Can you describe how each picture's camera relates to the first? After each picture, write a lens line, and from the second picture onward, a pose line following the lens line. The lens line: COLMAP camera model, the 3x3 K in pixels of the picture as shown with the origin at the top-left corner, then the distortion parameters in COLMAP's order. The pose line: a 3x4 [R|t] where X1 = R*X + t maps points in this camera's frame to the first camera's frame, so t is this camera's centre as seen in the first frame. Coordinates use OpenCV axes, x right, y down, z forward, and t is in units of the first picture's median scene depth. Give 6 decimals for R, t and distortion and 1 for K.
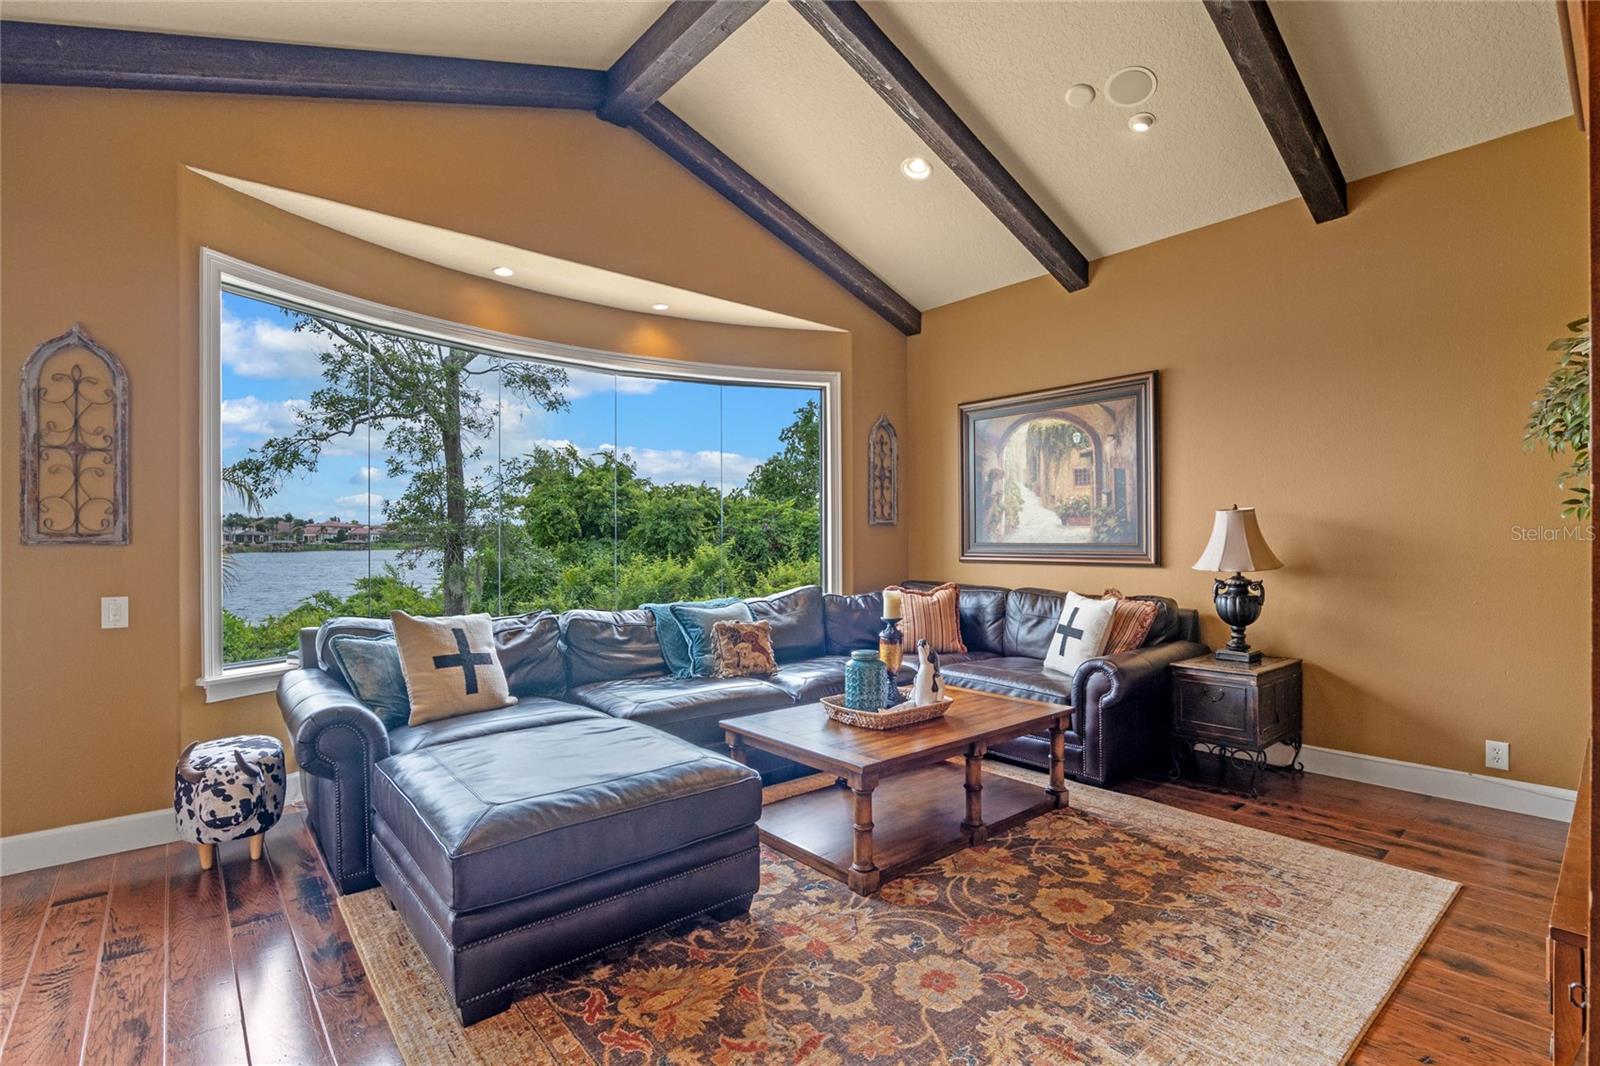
lens RADIAL K [[740.5, 0, 803.4], [0, 740.5, 536.0], [0, 0, 1]] dist [-0.021315, 0.004724]
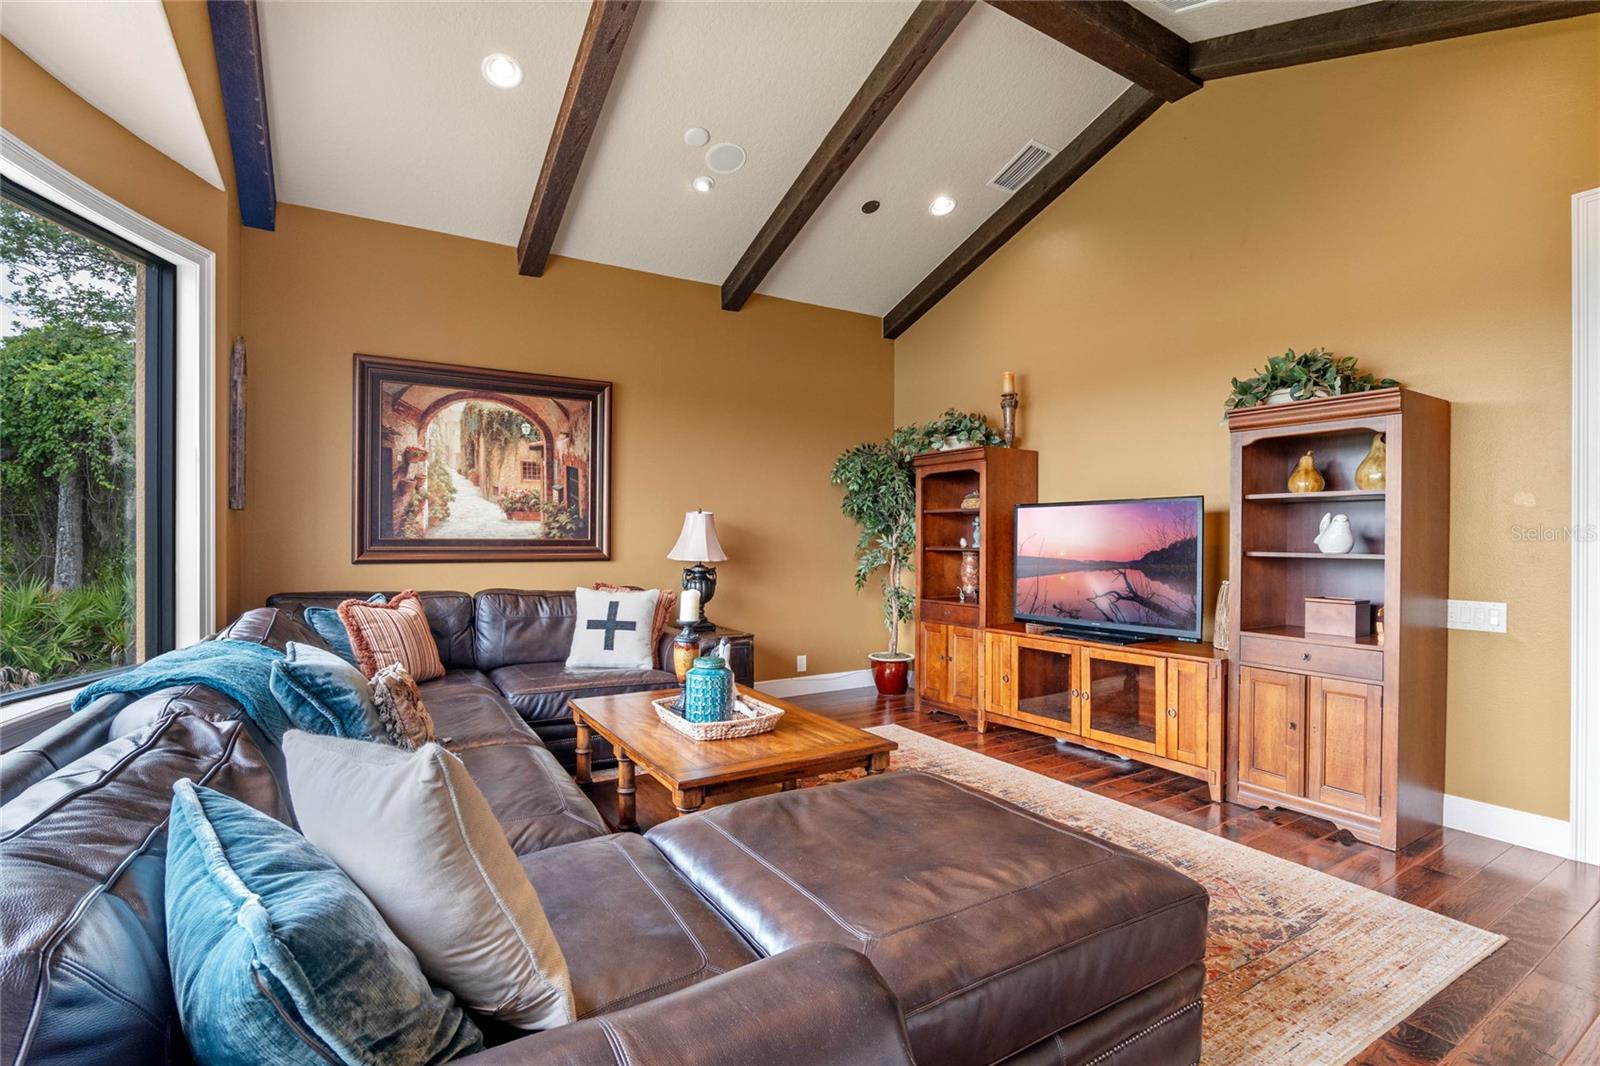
lens RADIAL K [[740.5, 0, 809.9], [0, 740.5, 536.9], [0, 0, 1]] dist [-0.021315, 0.004724]
pose [[0.161132, 0.004603, 0.986922, -0.544924], [-0.010069, 0.999945, -0.003020, 0.006781], [-0.986881, -0.009450, 0.161170, 0.508218]]
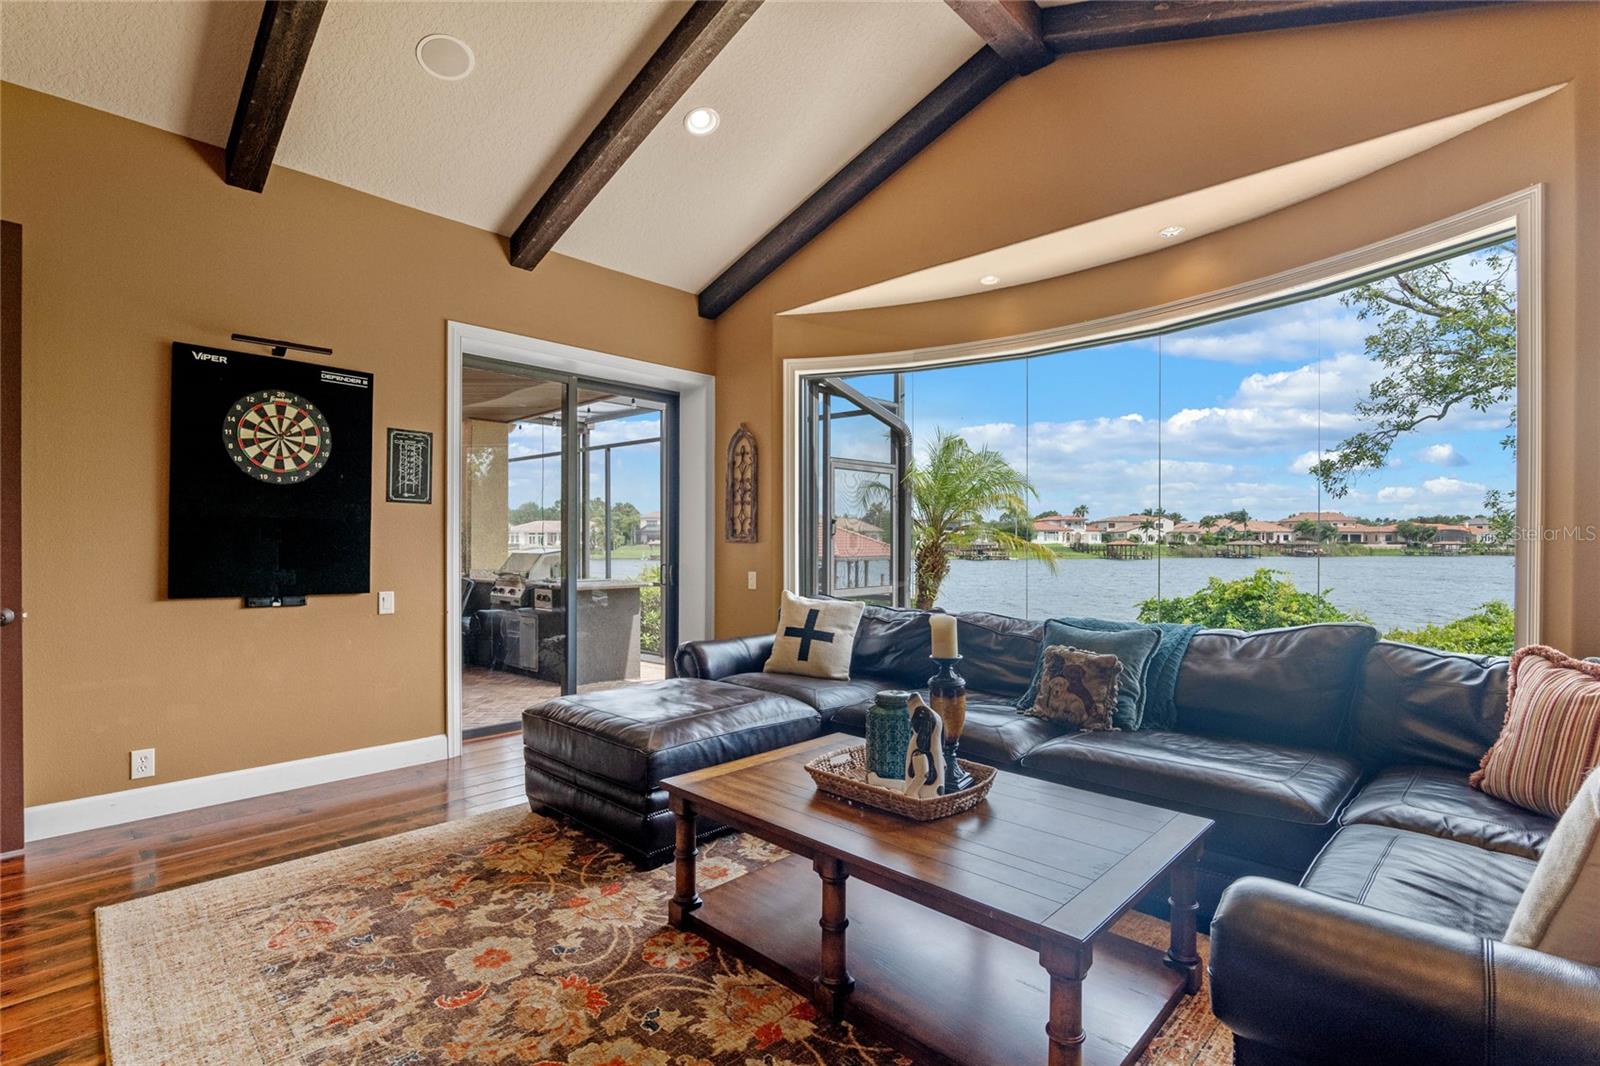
lens RADIAL K [[740.5, 0, 796.6], [0, 740.5, 542.7], [0, 0, 1]] dist [-0.021315, 0.004724]
pose [[0.101791, 0.003297, -0.994800, 0.551042], [0.004185, 0.999984, 0.003742, 0.003859], [0.994797, -0.004544, 0.101776, 0.576668]]
